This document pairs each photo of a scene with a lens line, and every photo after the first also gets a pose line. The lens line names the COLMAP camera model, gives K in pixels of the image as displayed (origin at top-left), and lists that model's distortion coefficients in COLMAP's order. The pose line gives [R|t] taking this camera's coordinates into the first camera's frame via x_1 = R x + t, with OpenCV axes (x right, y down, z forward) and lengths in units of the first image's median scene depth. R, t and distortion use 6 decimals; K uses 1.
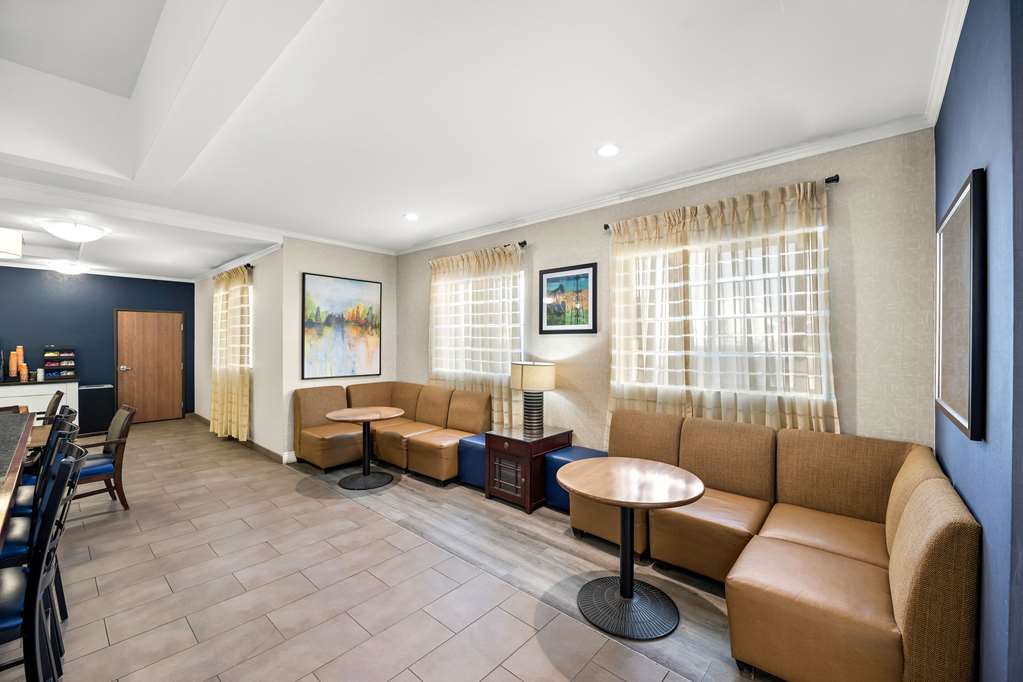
lens RADIAL K [[412.2, 0, 508.3], [0, 412.2, 343.9], [0, 0, 1]] dist [-0.003960, -0.001406]
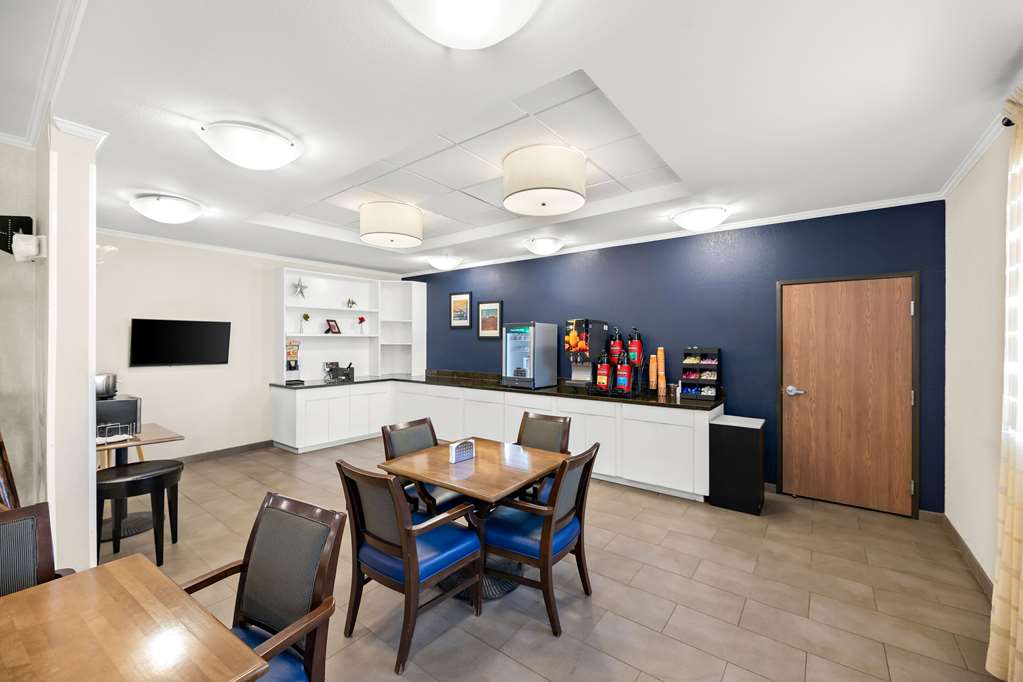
lens RADIAL K [[412.2, 0, 510.5], [0, 412.2, 340.2], [0, 0, 1]] dist [-0.003960, -0.001406]
pose [[0.065792, -0.001210, -0.997833, -0.769086], [-0.005446, 0.999984, -0.001571, -0.007595], [0.997819, 0.005537, 0.065784, 1.083213]]
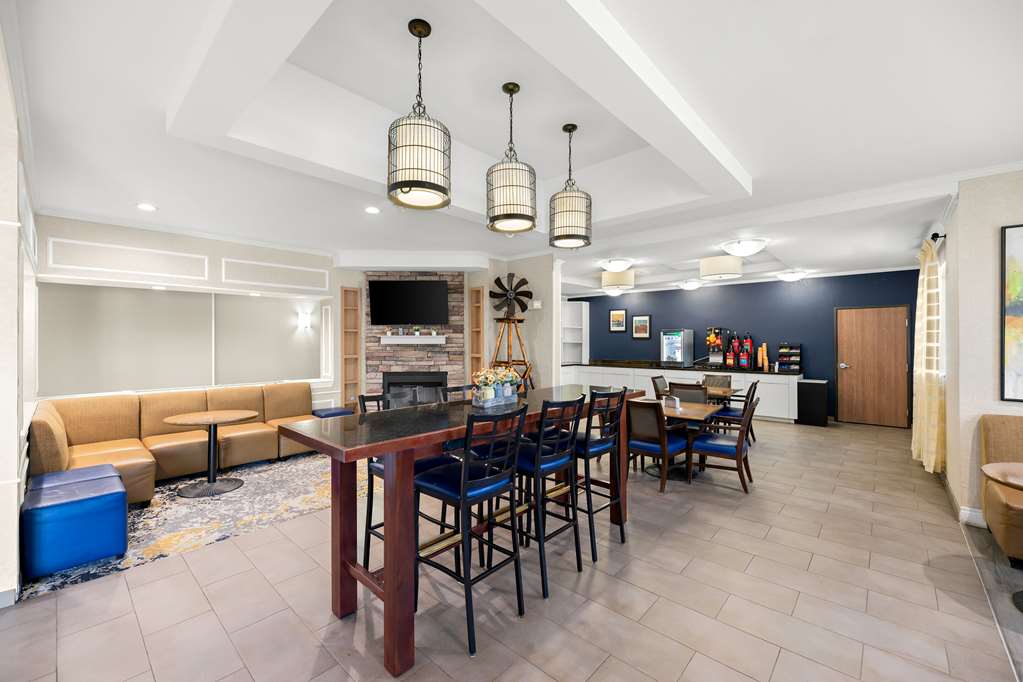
lens RADIAL K [[412.2, 0, 508.9], [0, 412.2, 339.7], [0, 0, 1]] dist [-0.003960, -0.001406]
pose [[-0.023357, -0.002024, -0.999725, 0.171449], [-0.002692, 0.999994, -0.001962, -0.001387], [0.999724, 0.002645, -0.023362, 0.365110]]
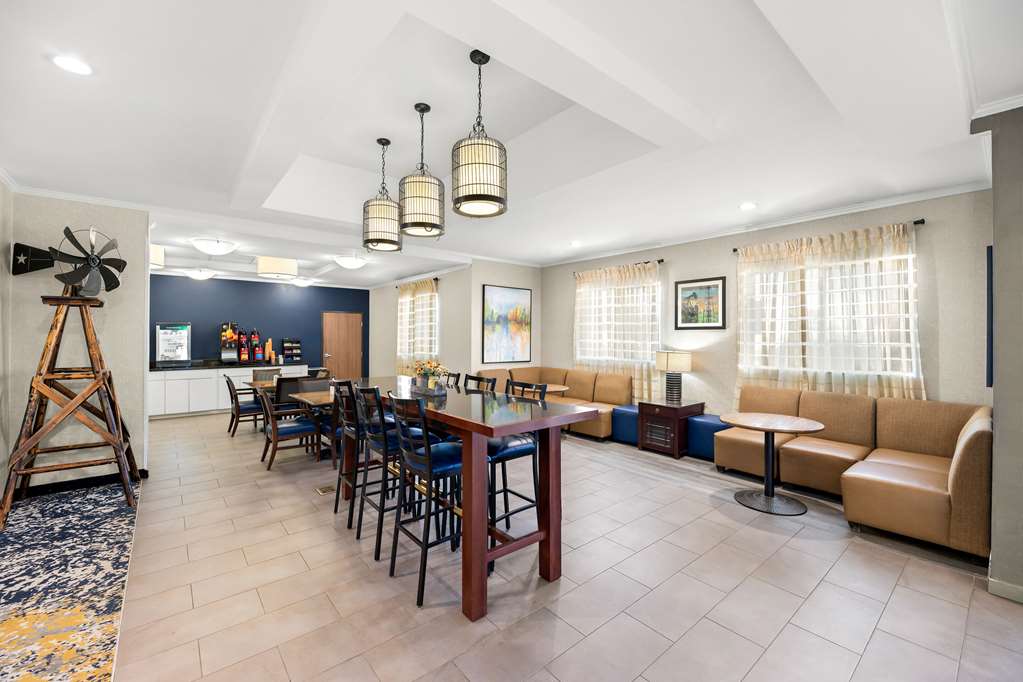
lens RADIAL K [[412.2, 0, 509.4], [0, 412.2, 336.4], [0, 0, 1]] dist [-0.003960, -0.001406]
pose [[0.987294, 0.000788, -0.158905, -0.255322], [-0.001453, 0.999991, -0.004065, 0.003683], [0.158901, 0.004244, 0.987285, -0.411612]]
